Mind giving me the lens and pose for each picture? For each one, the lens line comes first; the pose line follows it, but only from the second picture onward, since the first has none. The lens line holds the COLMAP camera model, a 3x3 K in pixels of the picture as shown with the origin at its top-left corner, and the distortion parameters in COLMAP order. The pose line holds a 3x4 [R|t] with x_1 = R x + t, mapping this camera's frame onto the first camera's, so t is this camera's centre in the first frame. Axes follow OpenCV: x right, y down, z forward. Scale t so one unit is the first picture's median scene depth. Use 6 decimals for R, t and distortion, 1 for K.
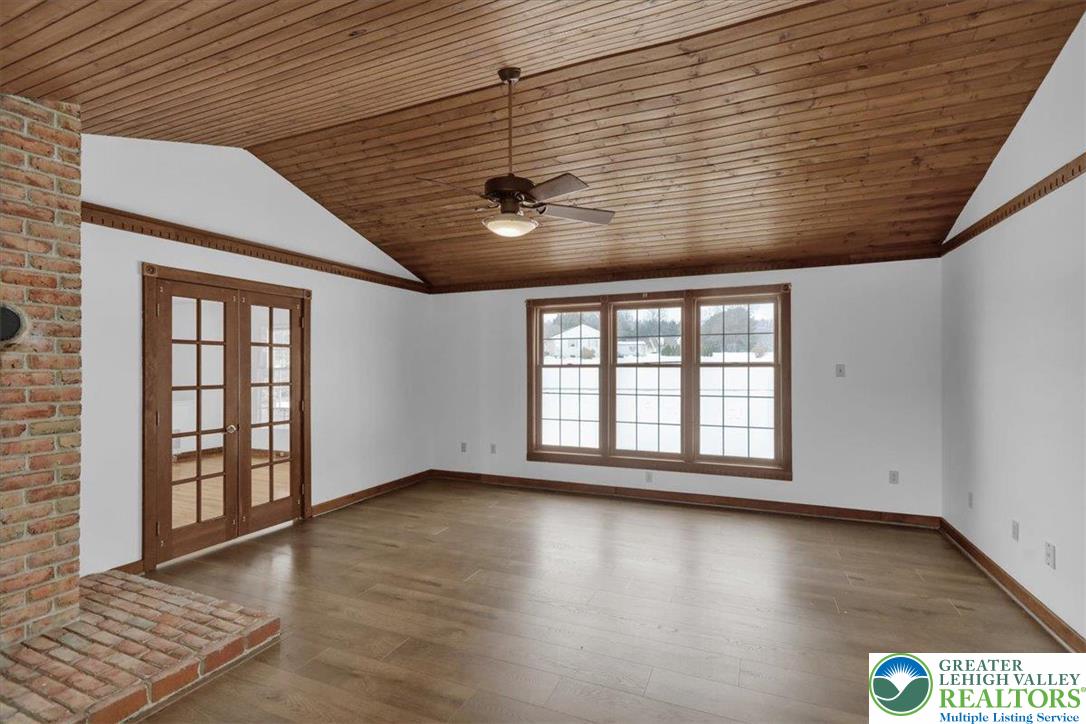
lens RADIAL K [[500.6, 0, 542.8], [0, 500.6, 364.6], [0, 0, 1]] dist [0.001948, 0.000361]
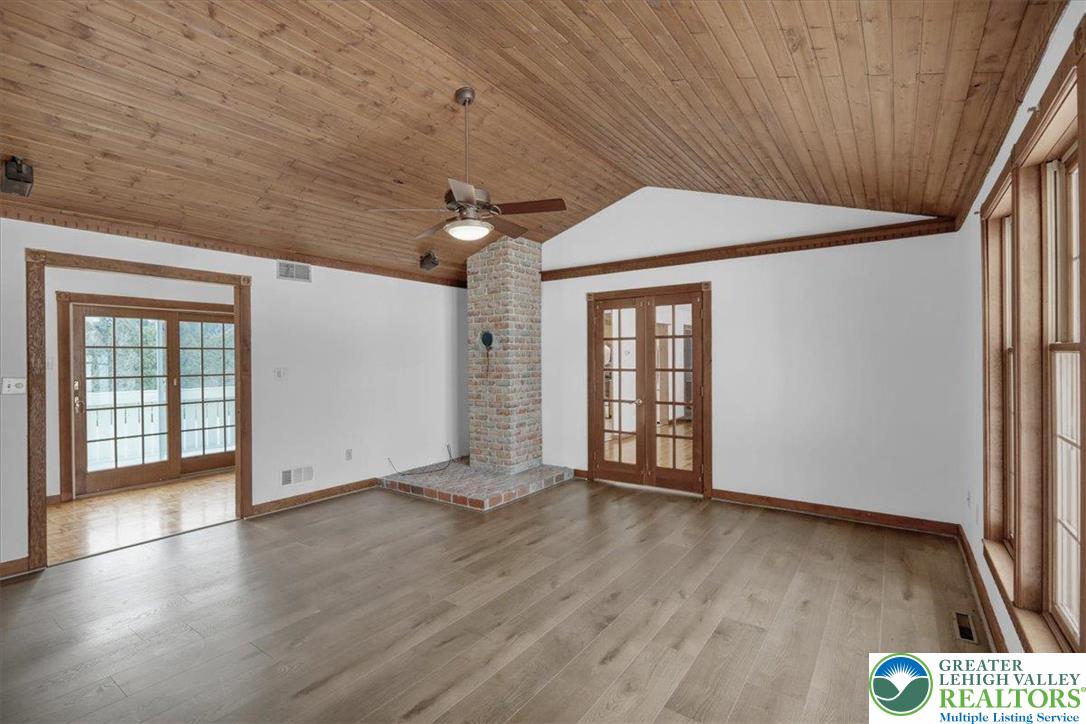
lens RADIAL K [[500.6, 0, 547.1], [0, 500.6, 360.3], [0, 0, 1]] dist [0.001948, 0.000361]
pose [[-0.201787, 0.008306, -0.979394, 0.779393], [0.011475, 0.999915, 0.006116, 0.006834], [0.979362, -0.010004, -0.201866, 1.090831]]
